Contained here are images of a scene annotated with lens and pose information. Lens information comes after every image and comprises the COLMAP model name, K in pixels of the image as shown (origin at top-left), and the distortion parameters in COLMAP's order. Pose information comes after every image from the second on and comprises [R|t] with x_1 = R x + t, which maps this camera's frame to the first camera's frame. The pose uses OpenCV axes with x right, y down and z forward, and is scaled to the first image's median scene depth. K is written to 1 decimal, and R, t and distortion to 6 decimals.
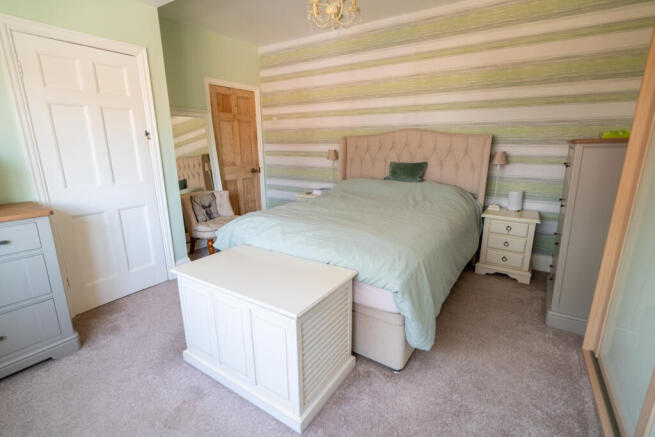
lens RADIAL K [[298.2, 0, 328.5], [0, 298.2, 216.6], [0, 0, 1]] dist [-0.000272, -0.000092]
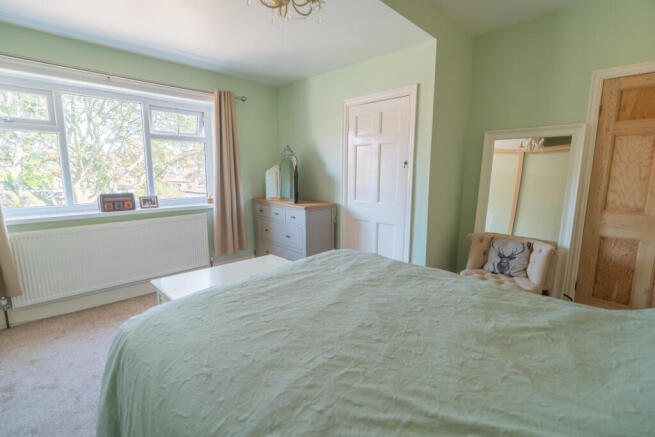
lens RADIAL K [[298.2, 0, 328.1], [0, 298.2, 217.0], [0, 0, 1]] dist [-0.000272, -0.000092]
pose [[-0.175224, 0.157815, -0.971798, 0.370770], [-0.241846, 0.949925, 0.197870, -0.166199], [0.954362, 0.269697, -0.128283, 0.647878]]
